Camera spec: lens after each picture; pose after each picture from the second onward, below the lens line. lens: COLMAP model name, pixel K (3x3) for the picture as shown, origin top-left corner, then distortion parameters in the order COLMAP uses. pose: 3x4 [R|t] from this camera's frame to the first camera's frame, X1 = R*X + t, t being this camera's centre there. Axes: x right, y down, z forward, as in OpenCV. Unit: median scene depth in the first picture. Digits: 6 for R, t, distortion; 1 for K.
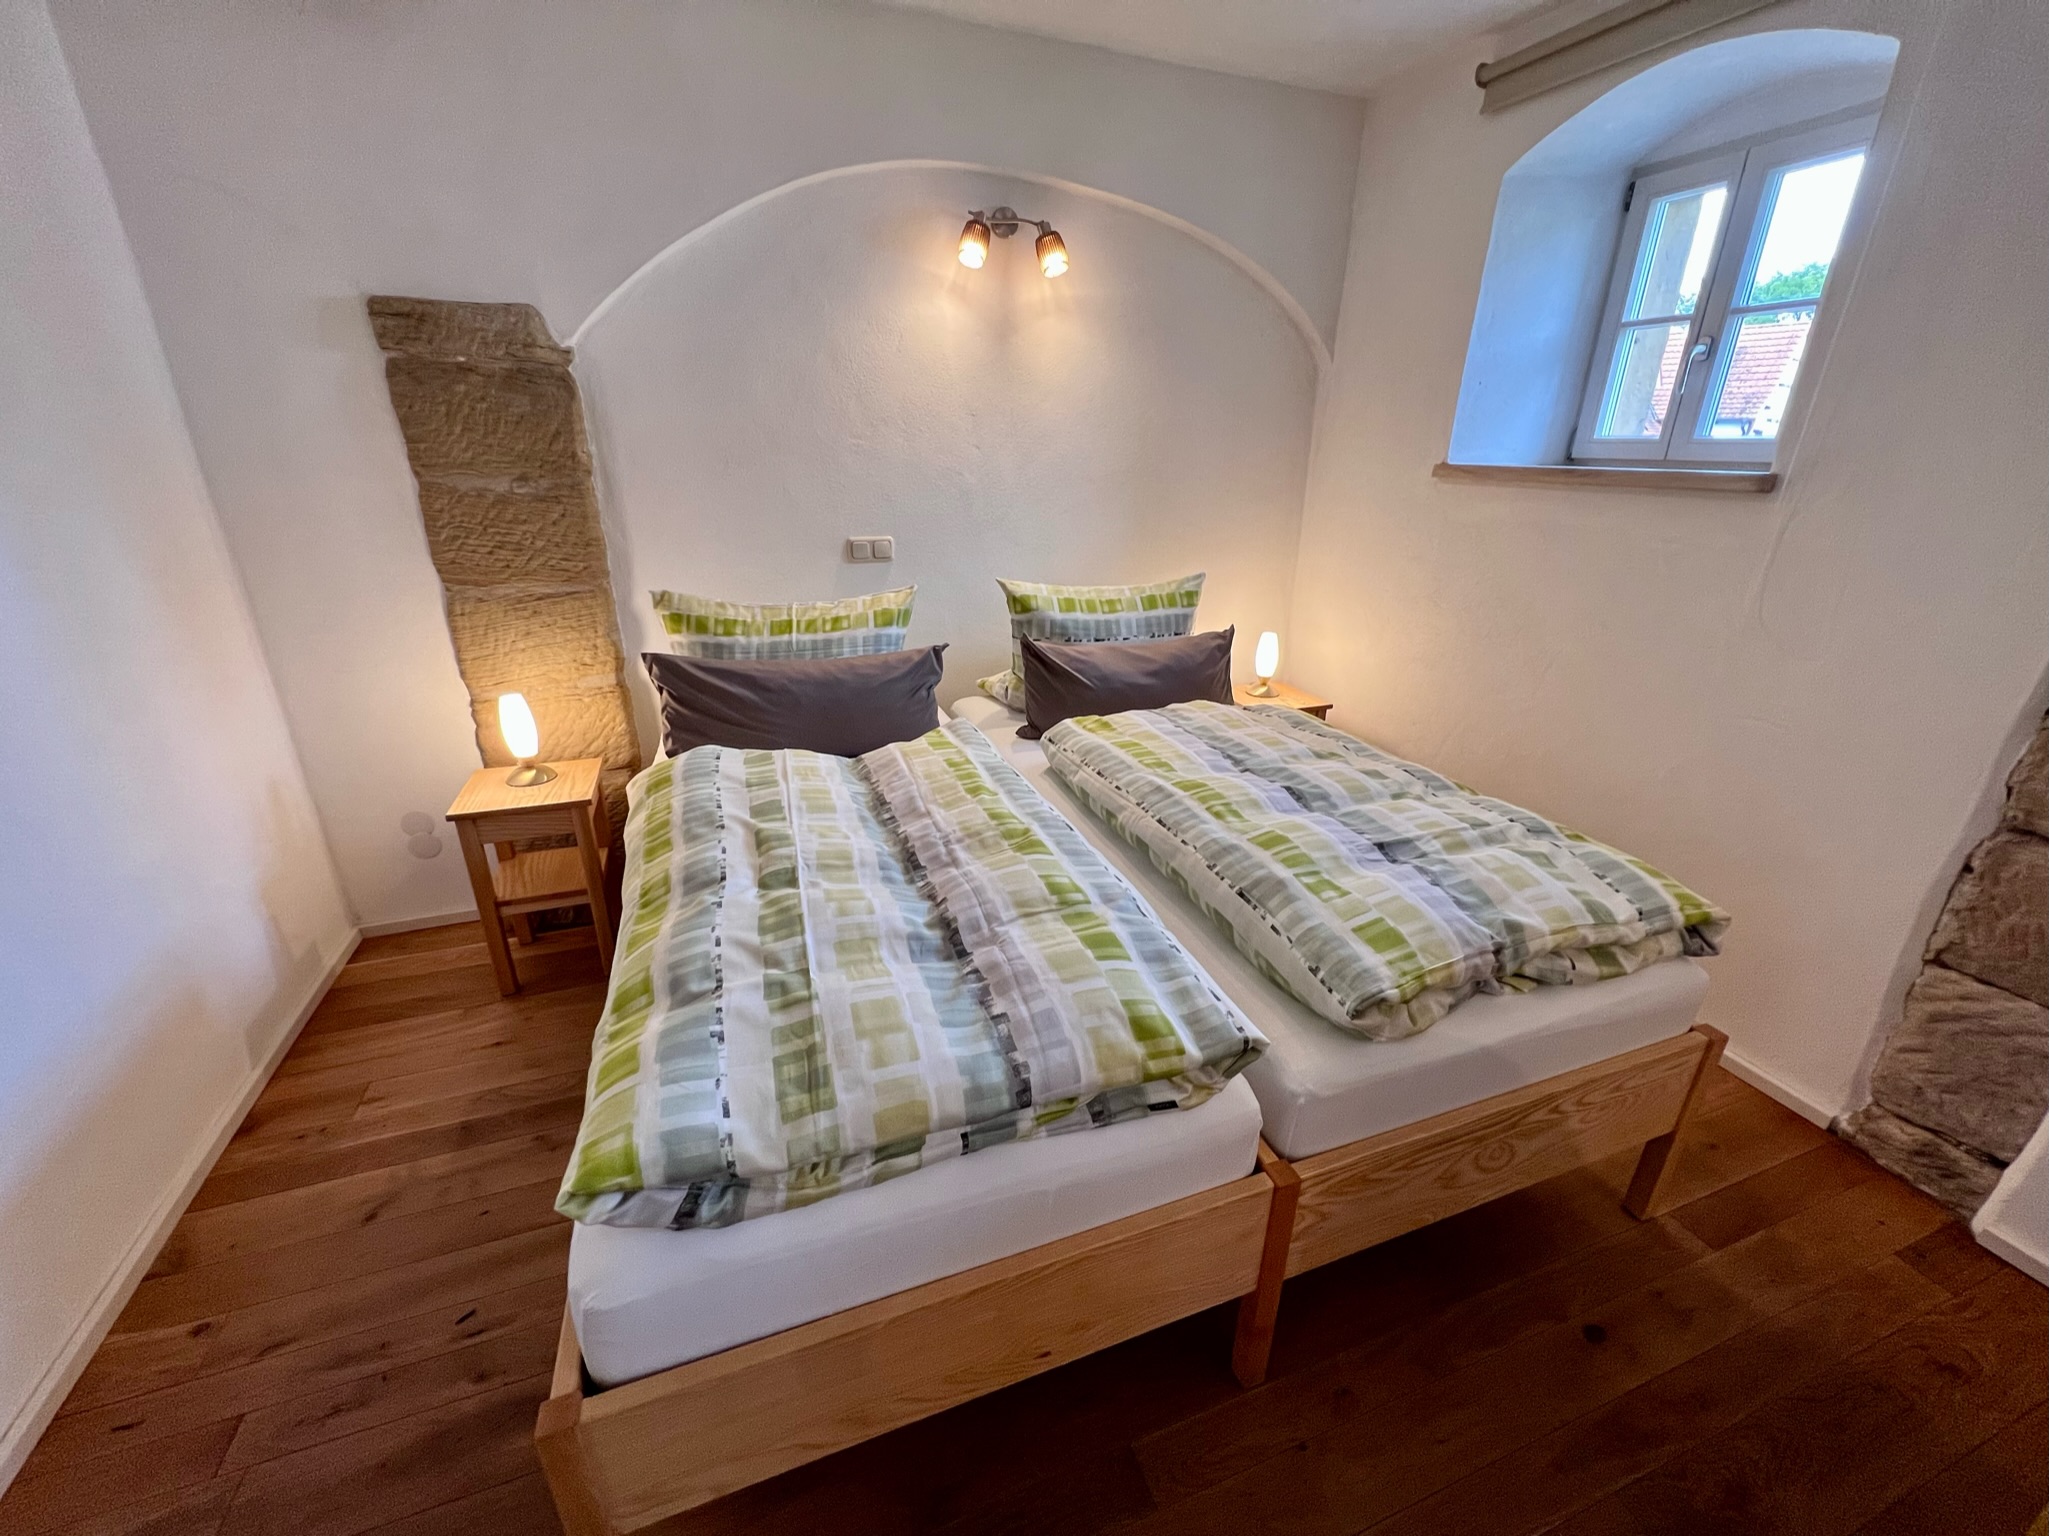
lens RADIAL K [[818.3, 0, 1028.7], [0, 818.3, 769.1], [0, 0, 1]] dist [-0.005590, 0.005426]
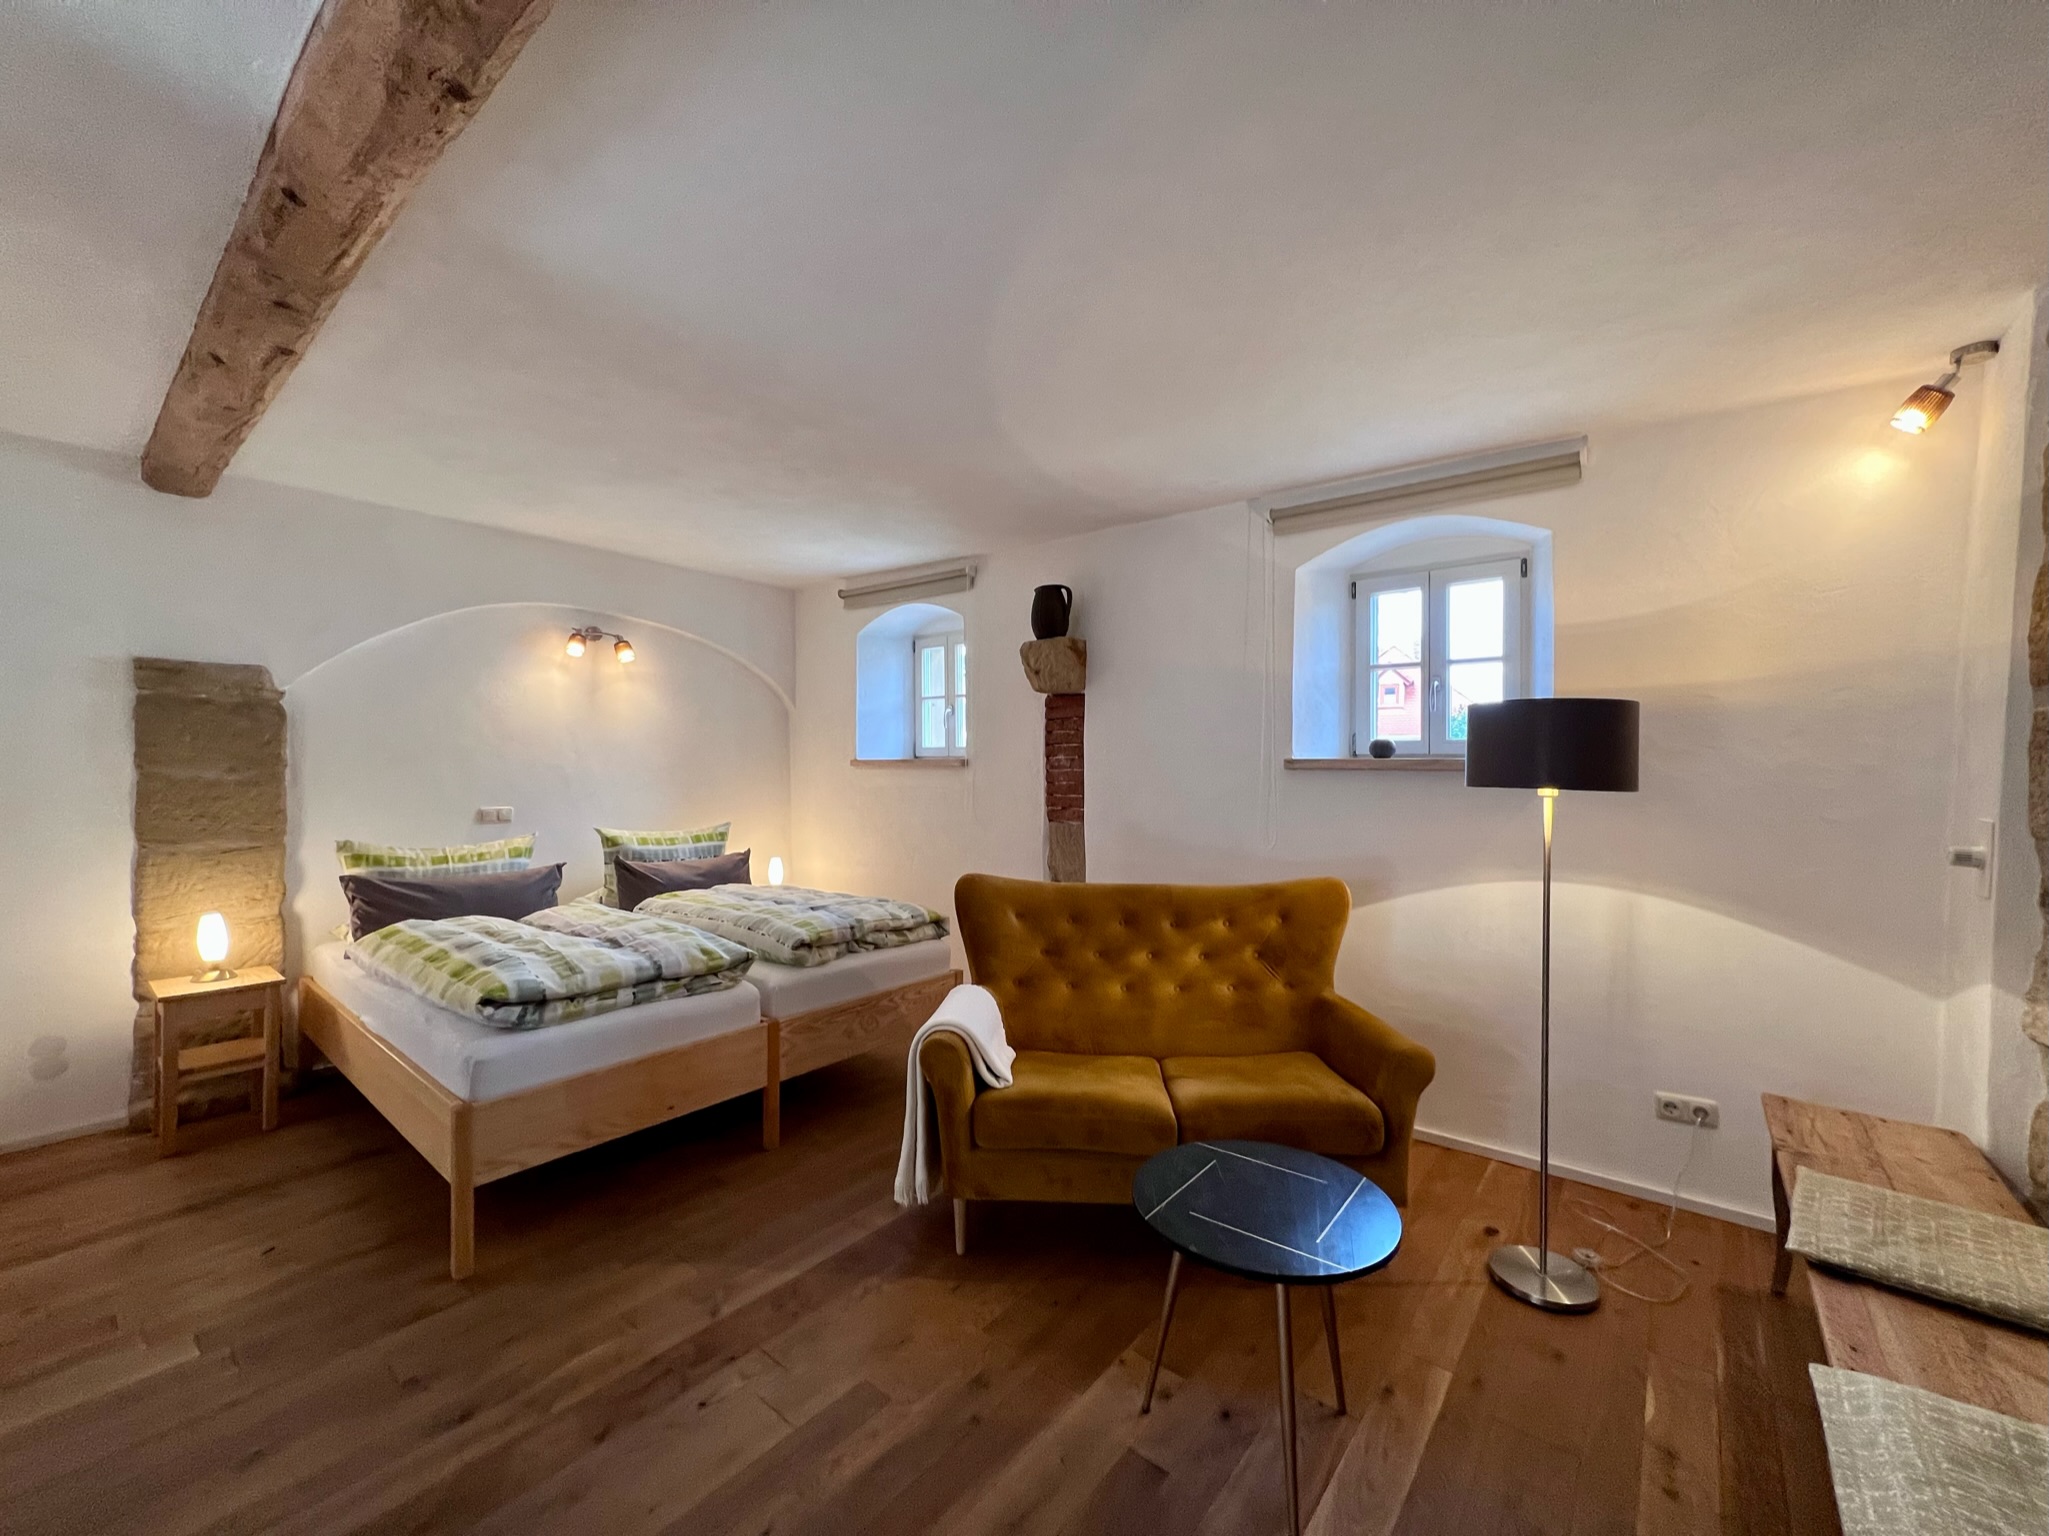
lens RADIAL K [[818.3, 0, 1028.7], [0, 818.3, 769.1], [0, 0, 1]] dist [-0.005590, 0.005426]
pose [[0.860490, -0.011548, 0.509337, -0.134838], [0.195678, 0.930553, -0.309486, 0.362282], [-0.470391, 0.365976, 0.802991, -0.818594]]
